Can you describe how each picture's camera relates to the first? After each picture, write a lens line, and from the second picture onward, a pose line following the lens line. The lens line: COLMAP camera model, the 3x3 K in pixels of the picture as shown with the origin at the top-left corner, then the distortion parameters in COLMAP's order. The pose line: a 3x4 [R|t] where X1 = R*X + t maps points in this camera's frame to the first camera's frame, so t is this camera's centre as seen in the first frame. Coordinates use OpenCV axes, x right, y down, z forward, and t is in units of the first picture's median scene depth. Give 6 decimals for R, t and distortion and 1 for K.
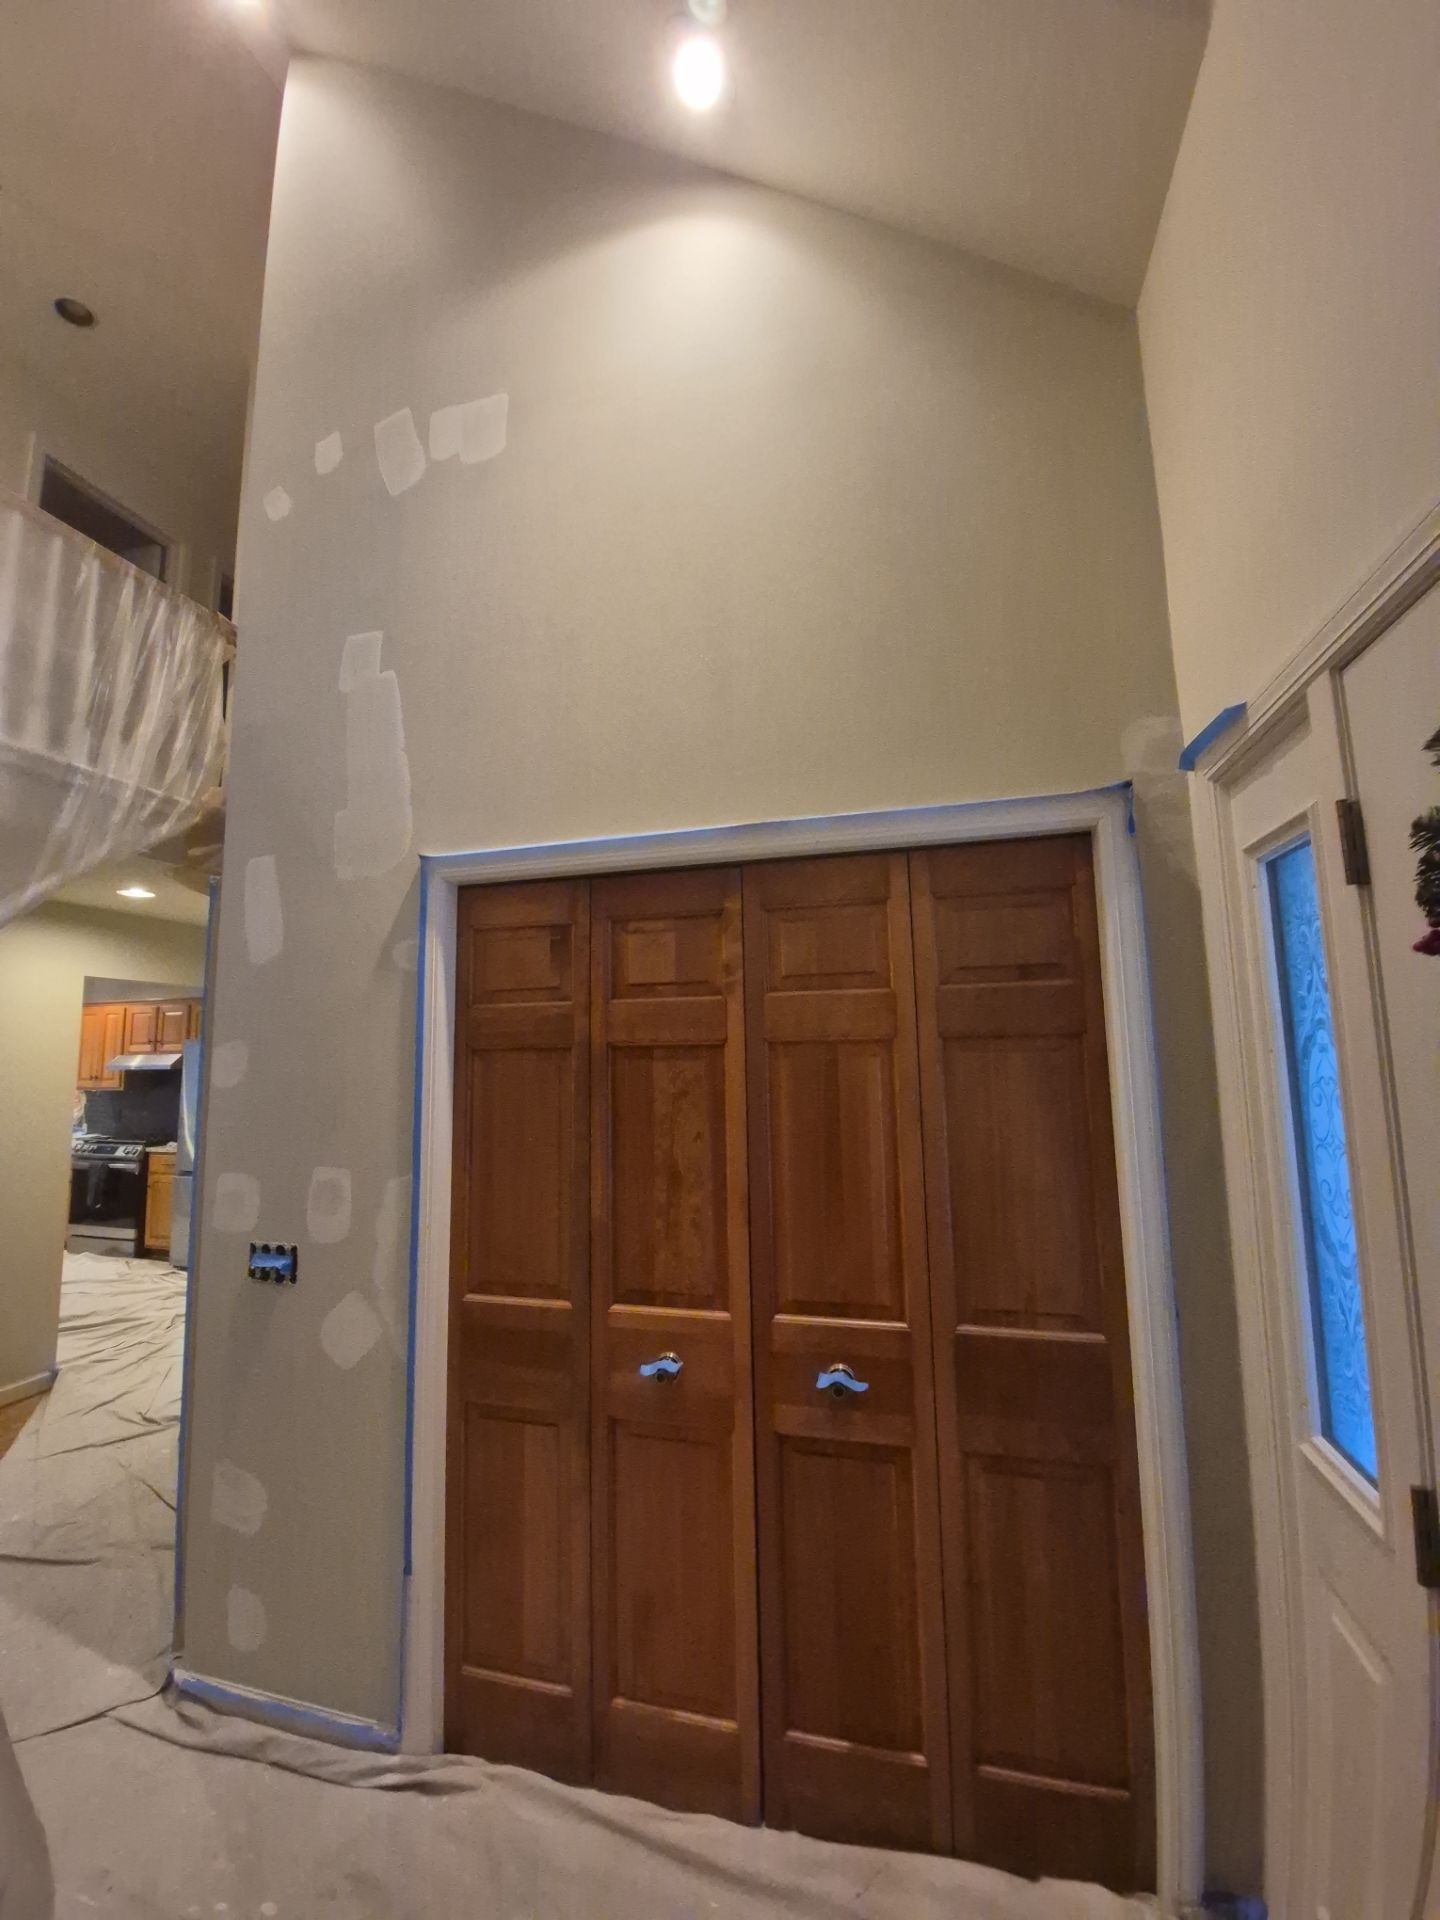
lens RADIAL K [[760.9, 0, 720.0], [0, 760.9, 960.0], [0, 0, 1]] dist [0.000435, -0.009609]
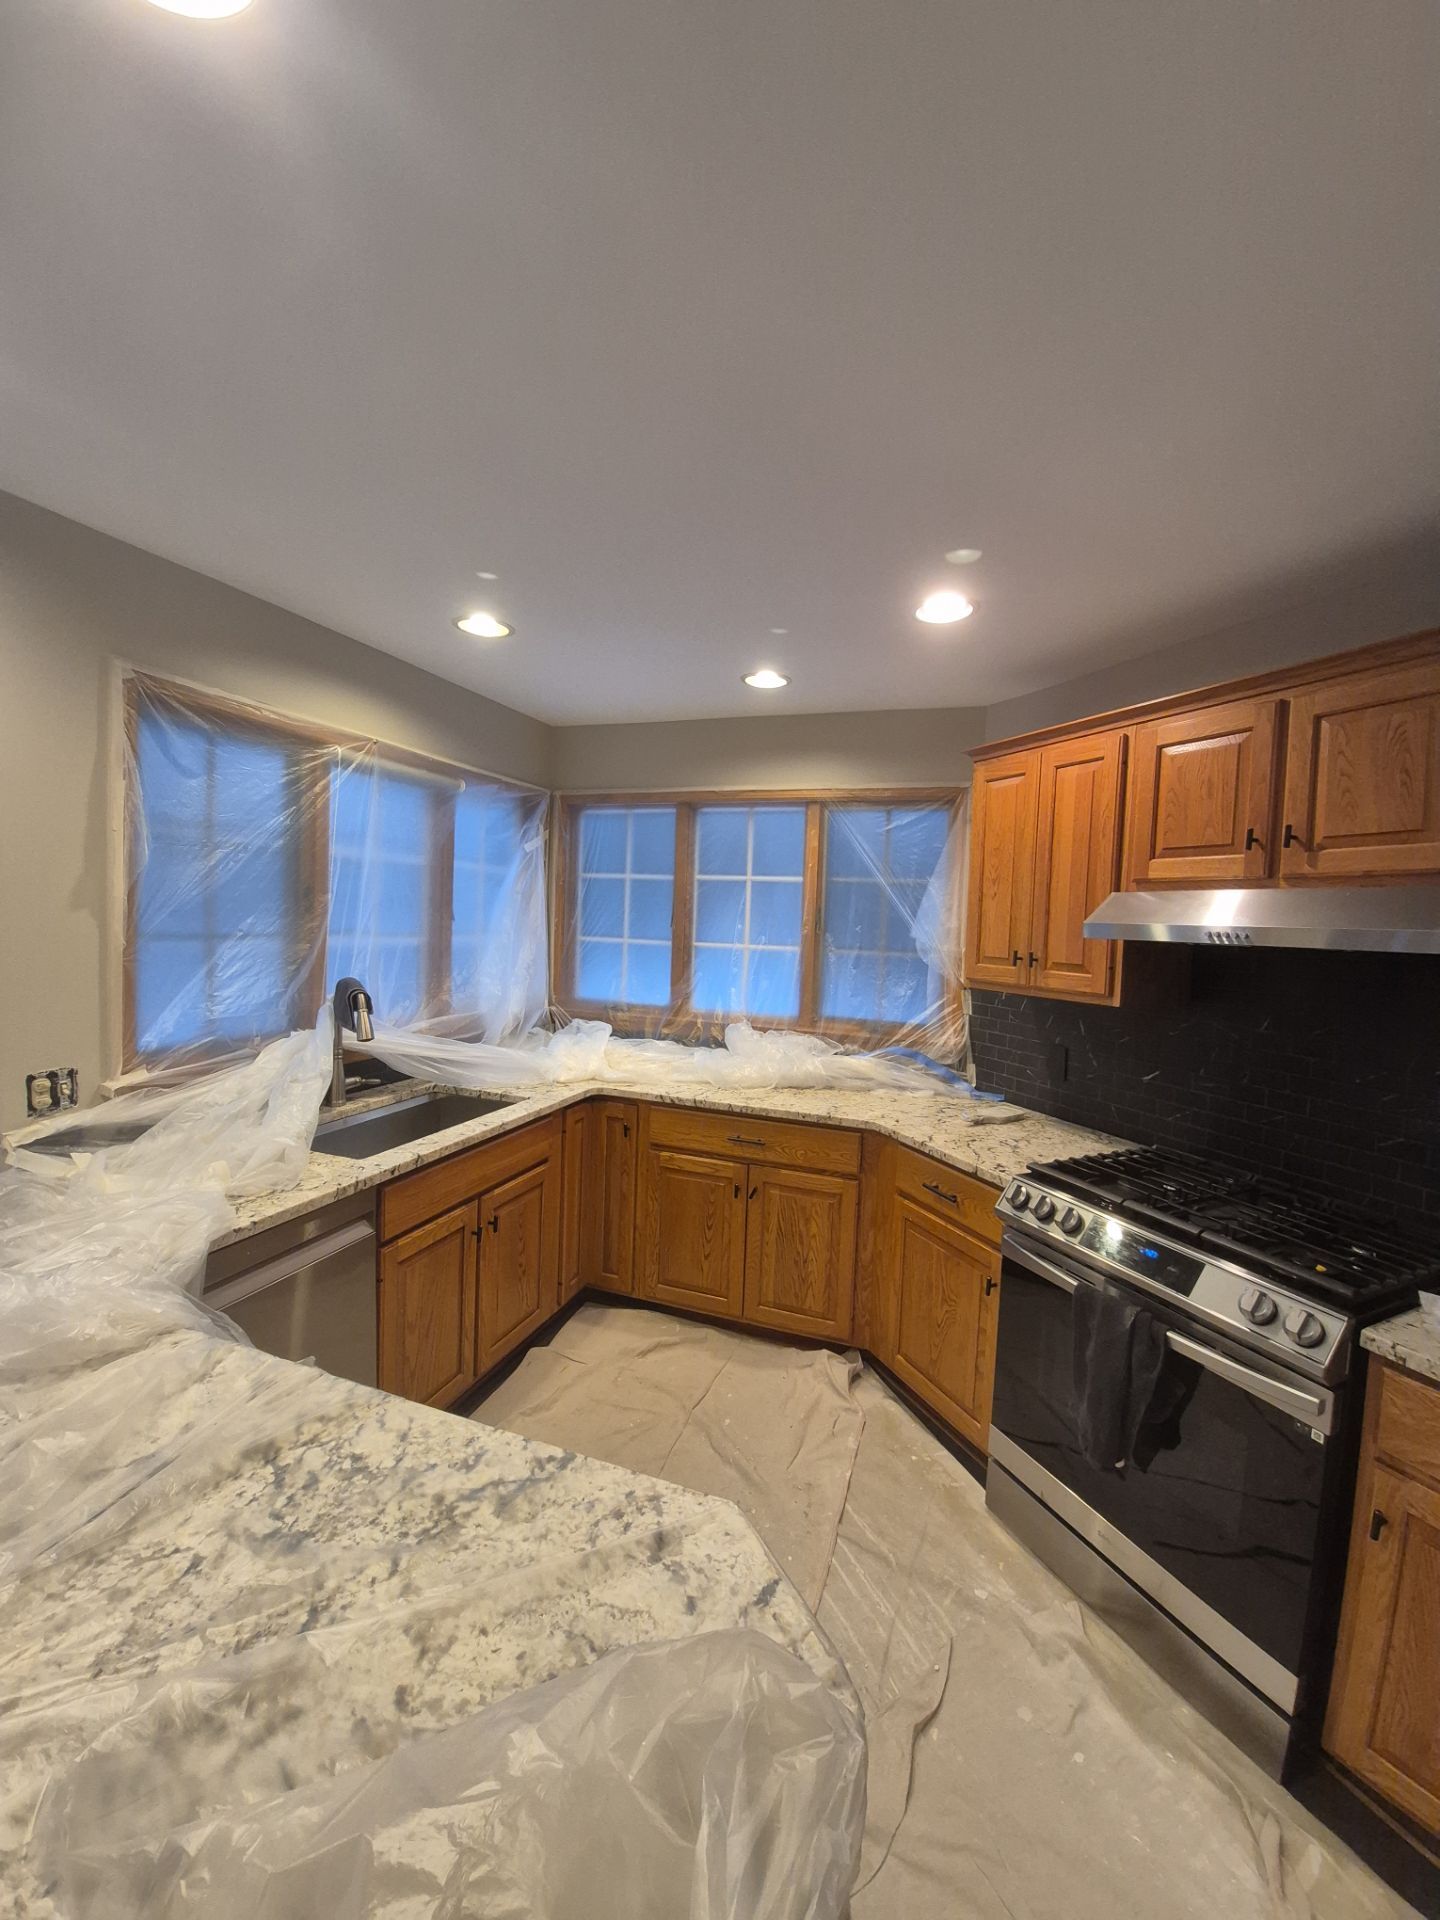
lens RADIAL K [[760.9, 0, 720.0], [0, 760.9, 960.0], [0, 0, 1]] dist [0.000435, -0.009609]
pose [[0.647696, 0.084272, -0.757224, -0.714980], [0.037033, 0.989207, 0.141766, 0.112392], [0.760998, -0.119864, 0.637585, 0.740319]]
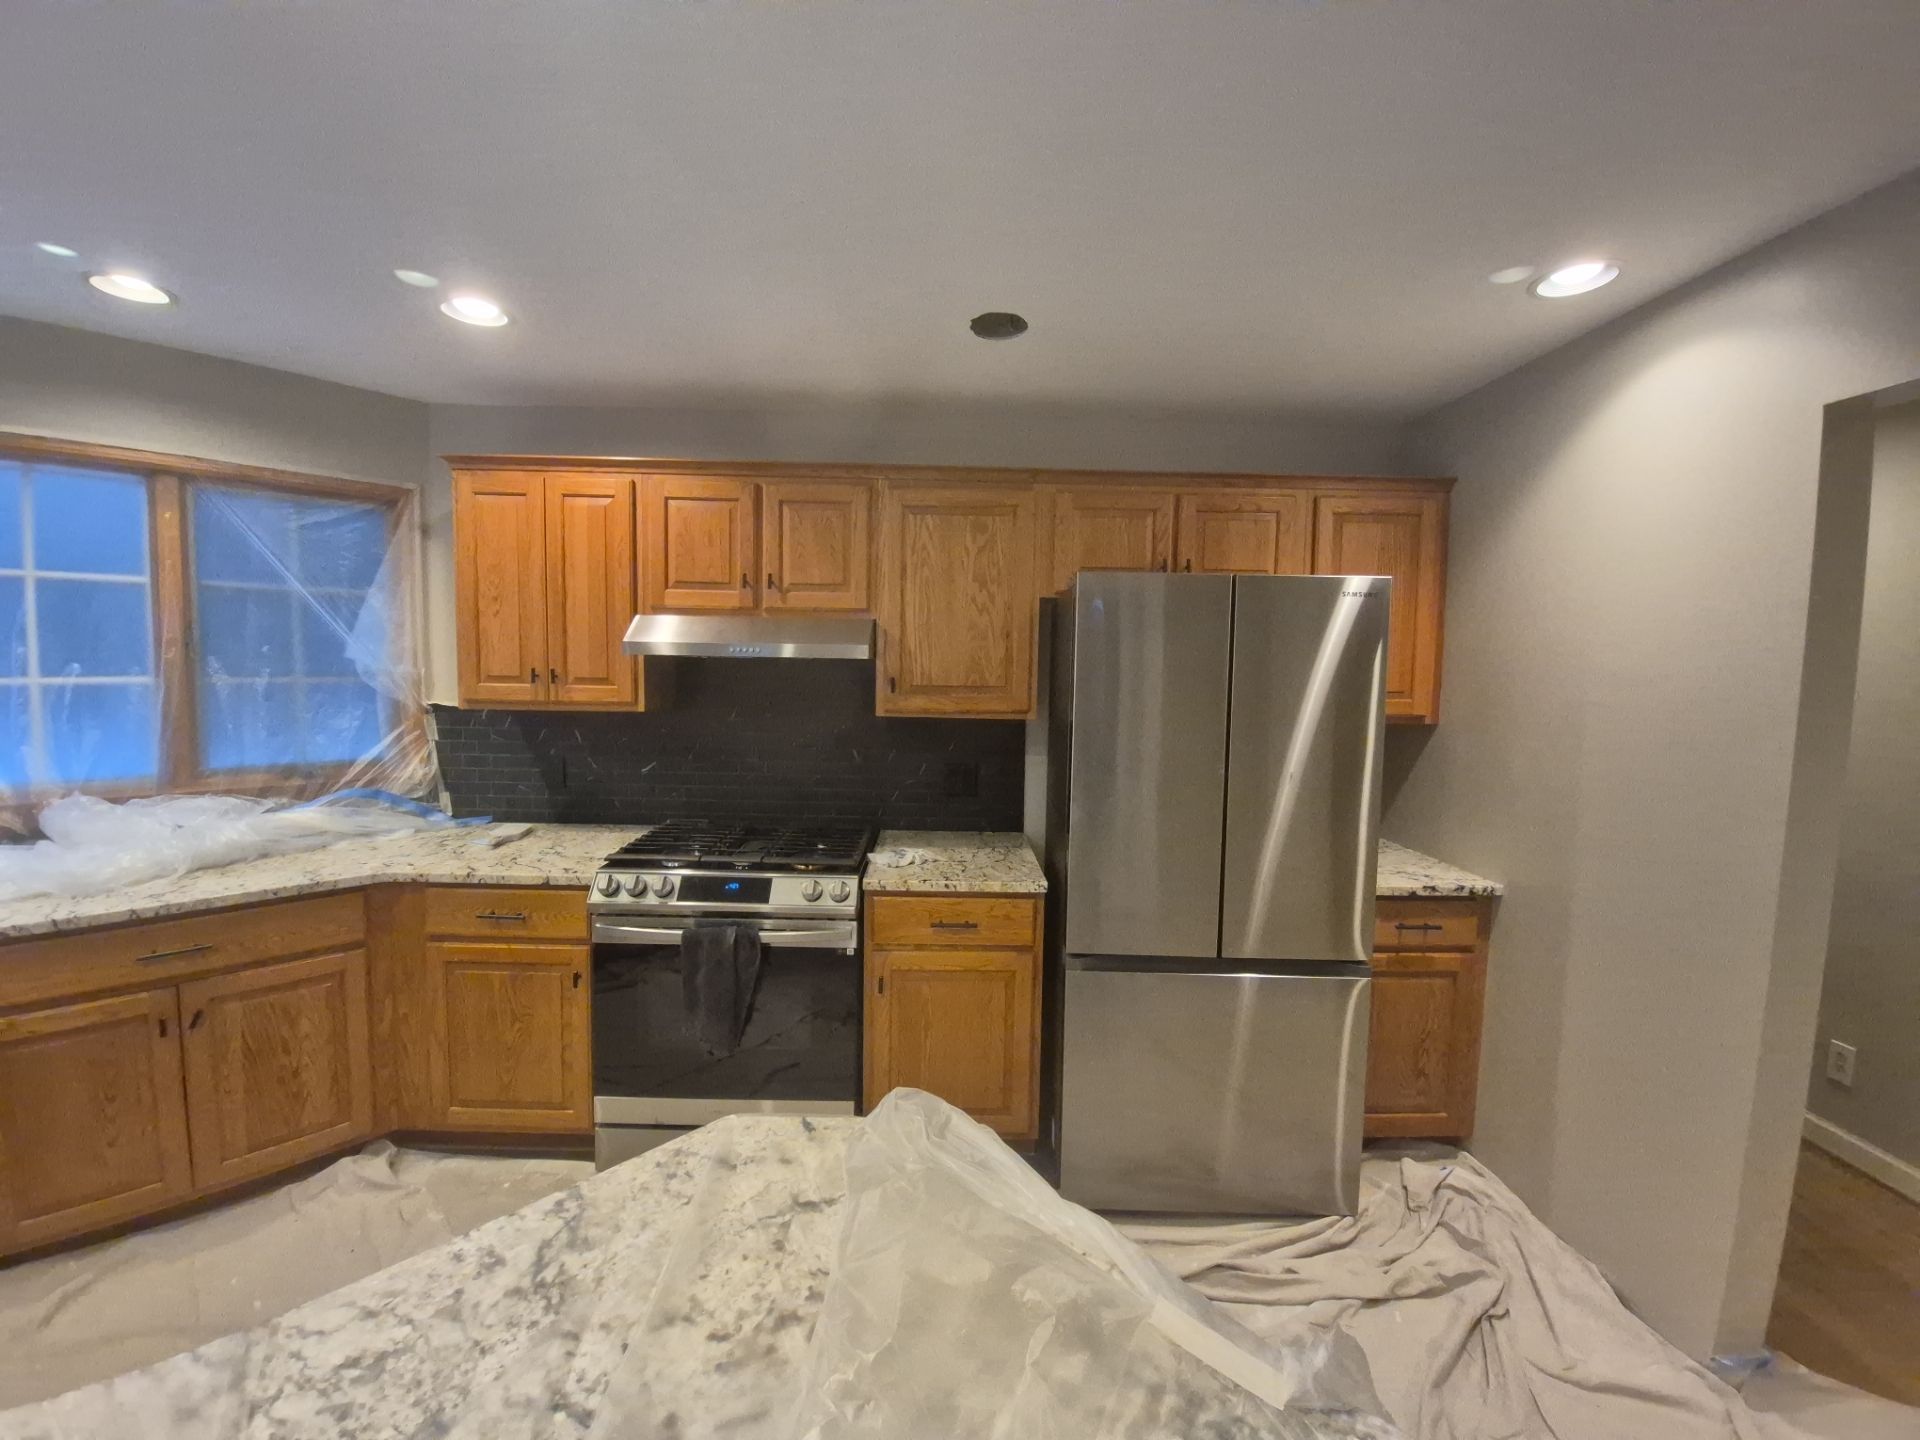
lens RADIAL K [[760.9, 0, 962.0], [0, 760.9, 714.2], [0, 0, 1]] dist [0.000435, -0.009609]
pose [[0.957522, 0.016871, 0.287865, -0.805334], [-0.069555, 0.982324, 0.173787, 0.107168], [-0.279845, -0.186428, 0.941770, 0.662576]]
